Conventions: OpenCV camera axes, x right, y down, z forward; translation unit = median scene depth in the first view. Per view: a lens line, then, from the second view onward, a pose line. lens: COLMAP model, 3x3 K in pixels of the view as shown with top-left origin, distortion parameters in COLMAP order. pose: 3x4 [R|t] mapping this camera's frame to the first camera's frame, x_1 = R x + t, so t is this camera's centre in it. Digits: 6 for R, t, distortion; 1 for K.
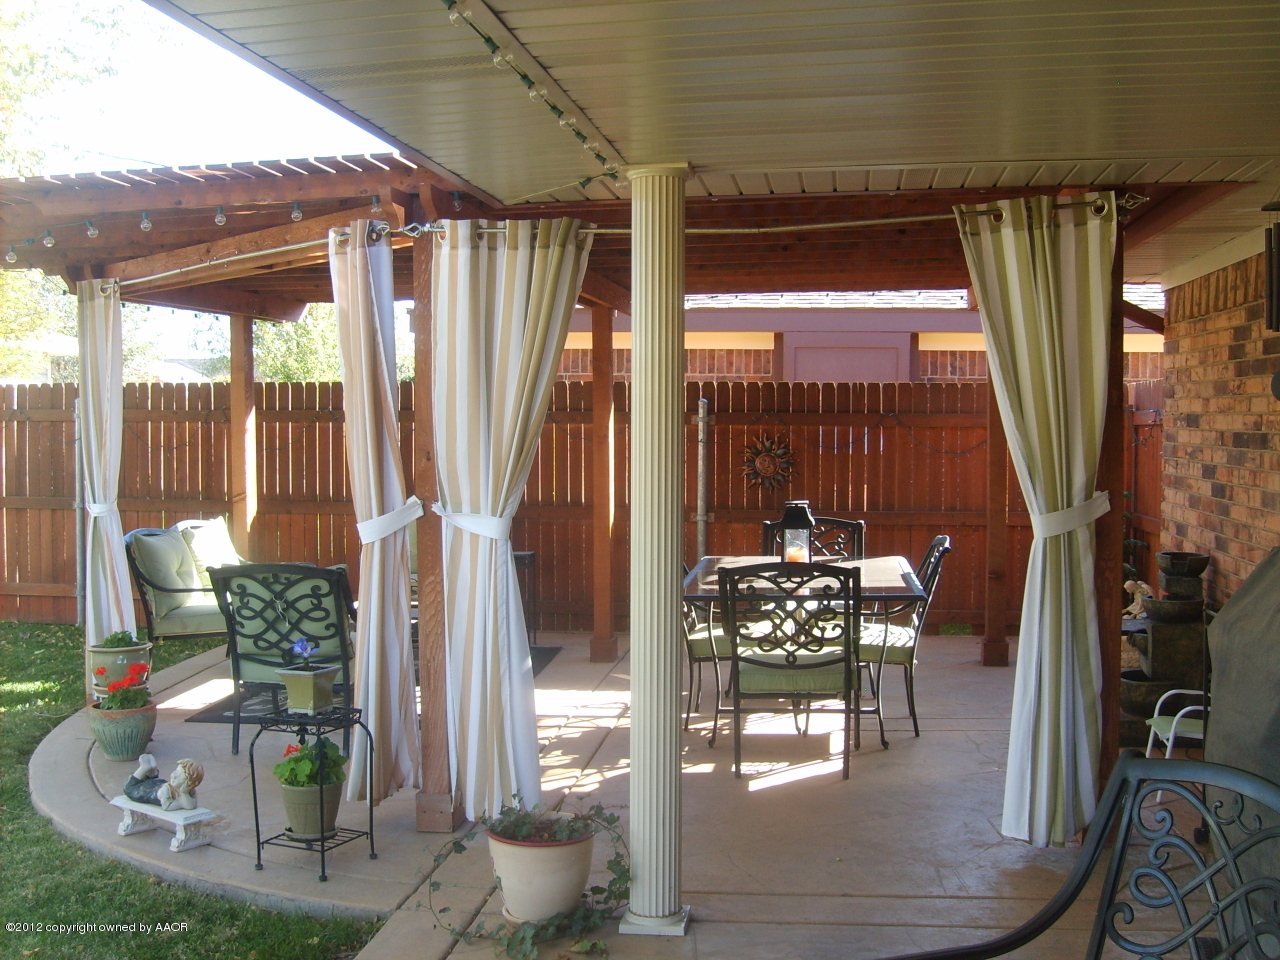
lens RADIAL K [[1407.6, 0, 640.0], [0, 1407.6, 480.0], [0, 0, 1]] dist [-0.146853, 0.093011]
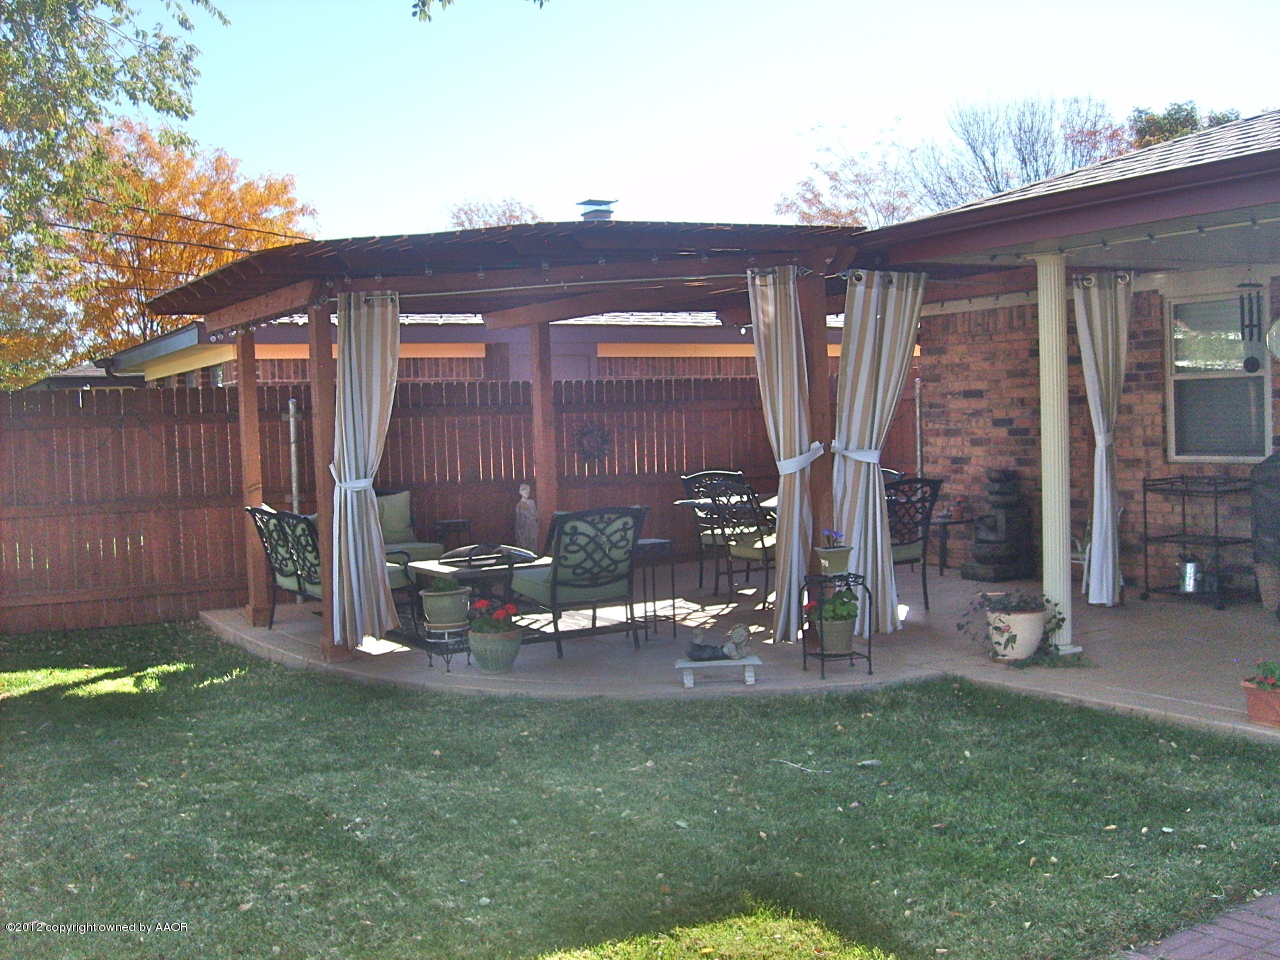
lens RADIAL K [[1407.6, 0, 640.0], [0, 1407.6, 480.0], [0, 0, 1]] dist [-0.146853, 0.093011]
pose [[0.793504, -0.053035, 0.606250, -1.051641], [0.060709, 0.998125, 0.007856, 0.024414], [-0.605530, 0.030571, 0.795235, -0.108874]]
